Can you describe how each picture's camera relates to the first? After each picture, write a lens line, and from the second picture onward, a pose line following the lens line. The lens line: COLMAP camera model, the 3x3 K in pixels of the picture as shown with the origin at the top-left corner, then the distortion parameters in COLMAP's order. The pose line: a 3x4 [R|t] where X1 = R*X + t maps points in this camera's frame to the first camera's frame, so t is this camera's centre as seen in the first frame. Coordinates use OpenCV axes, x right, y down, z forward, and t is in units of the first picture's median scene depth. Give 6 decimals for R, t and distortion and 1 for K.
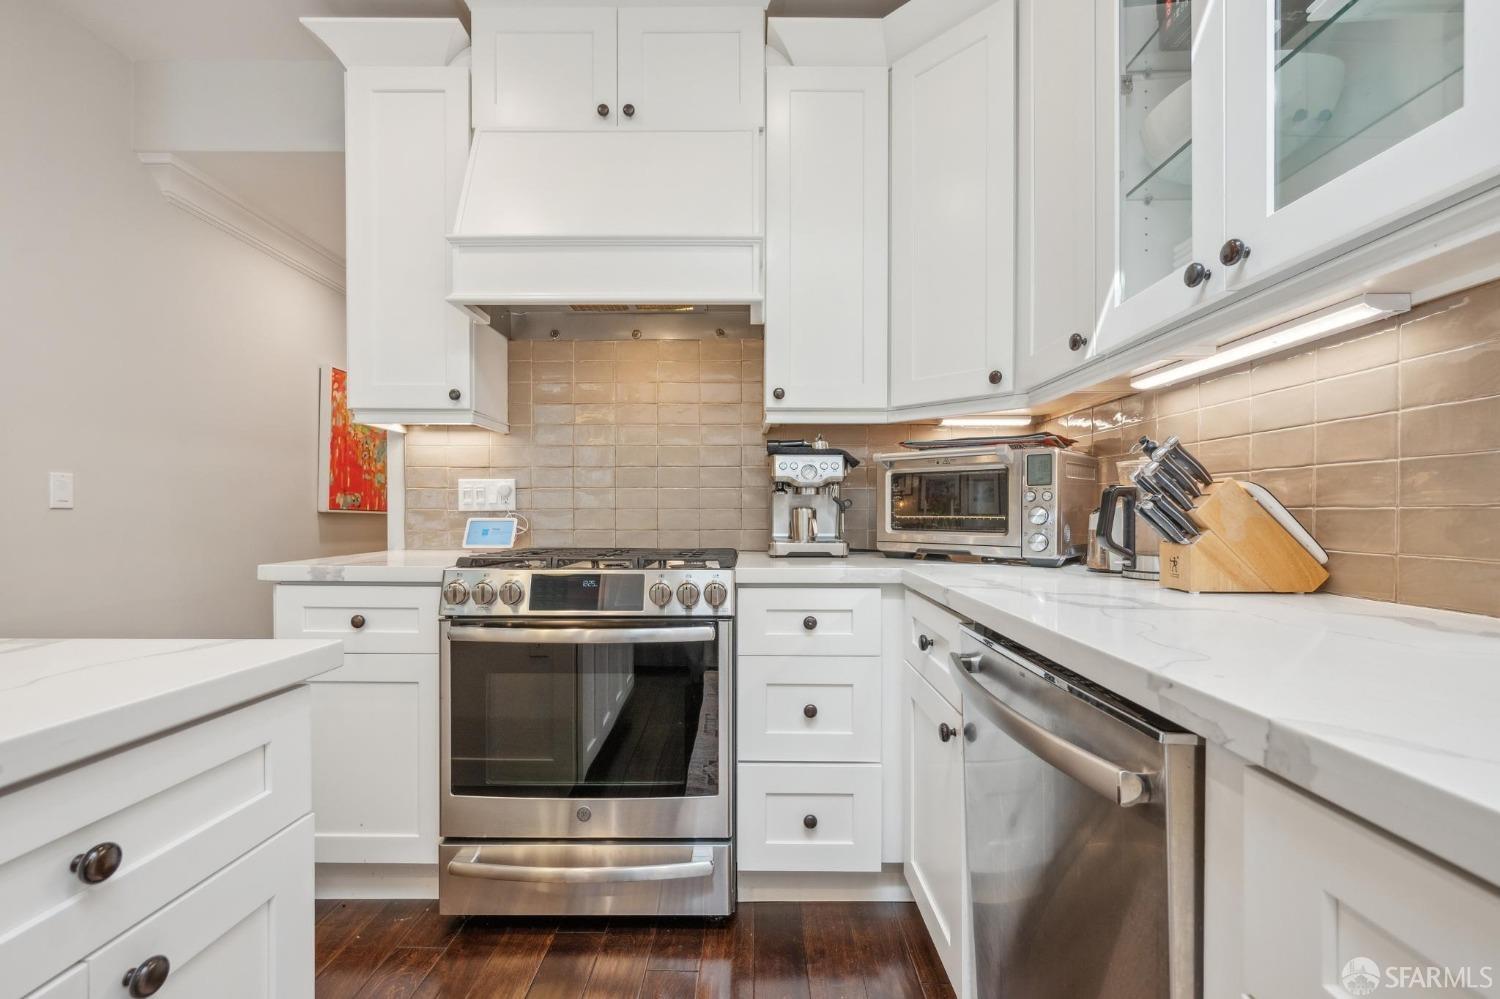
lens RADIAL K [[640.0, 0, 745.7], [0, 640.0, 516.6], [0, 0, 1]] dist [-0.002890, -0.000667]
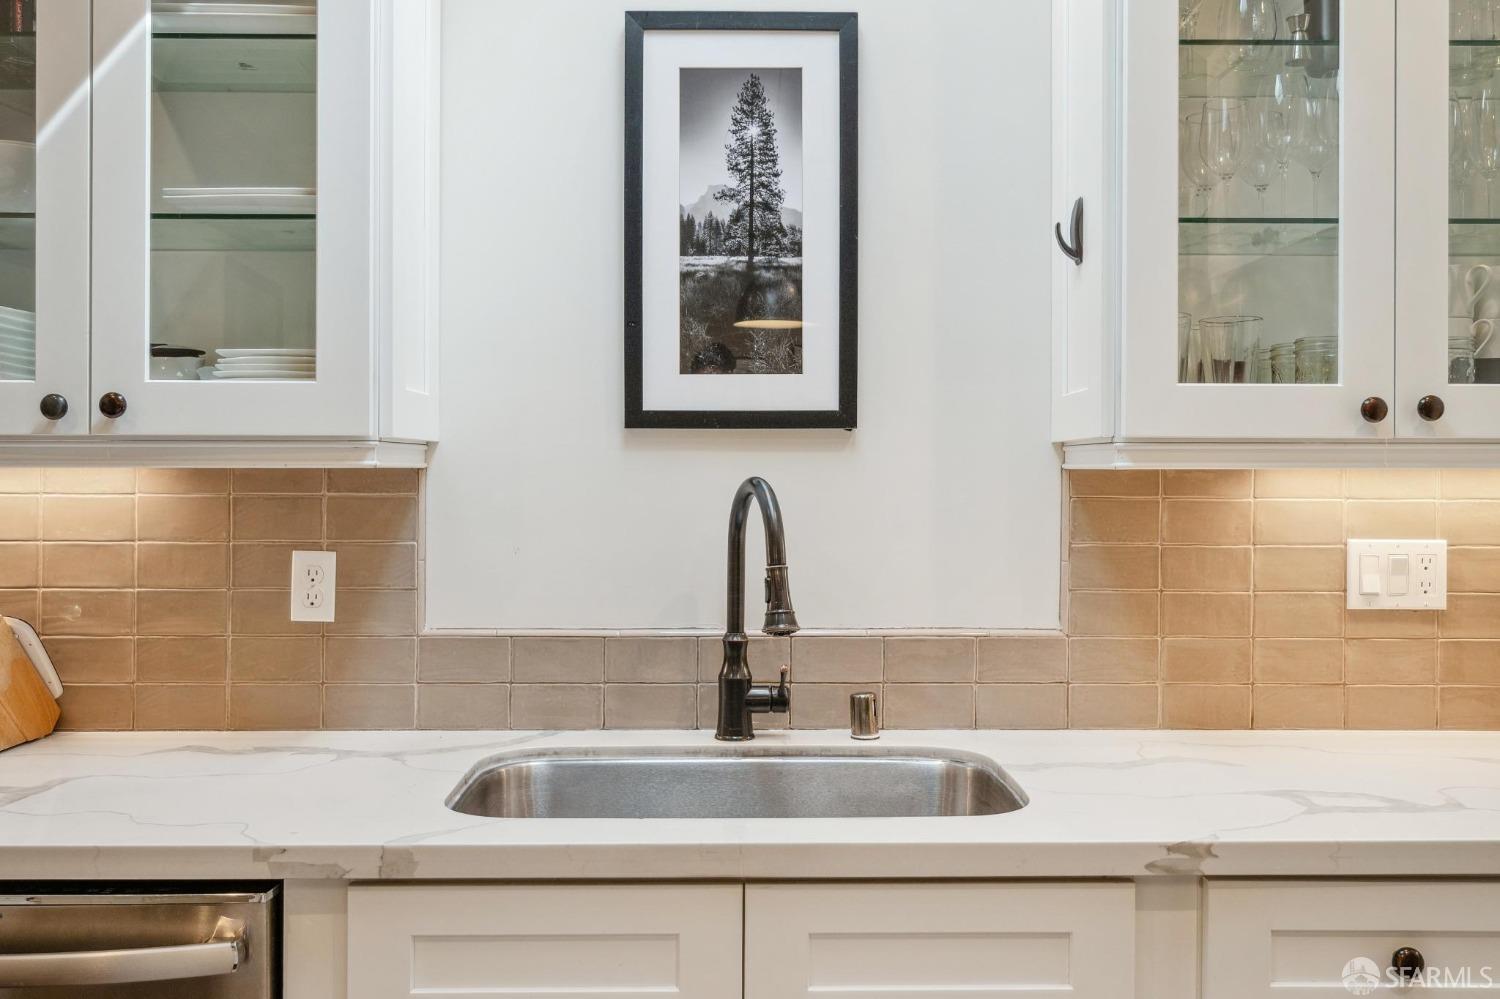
lens RADIAL K [[1314.4, 0, 752.5], [0, 1314.4, 467.7], [0, 0, 1]] dist [-0.001064, -0.013552]
pose [[-0.045055, 0.005288, 0.998970, -0.692344], [0.002515, 0.999983, -0.005180, -0.167510], [-0.998981, 0.002279, -0.045068, 0.065627]]
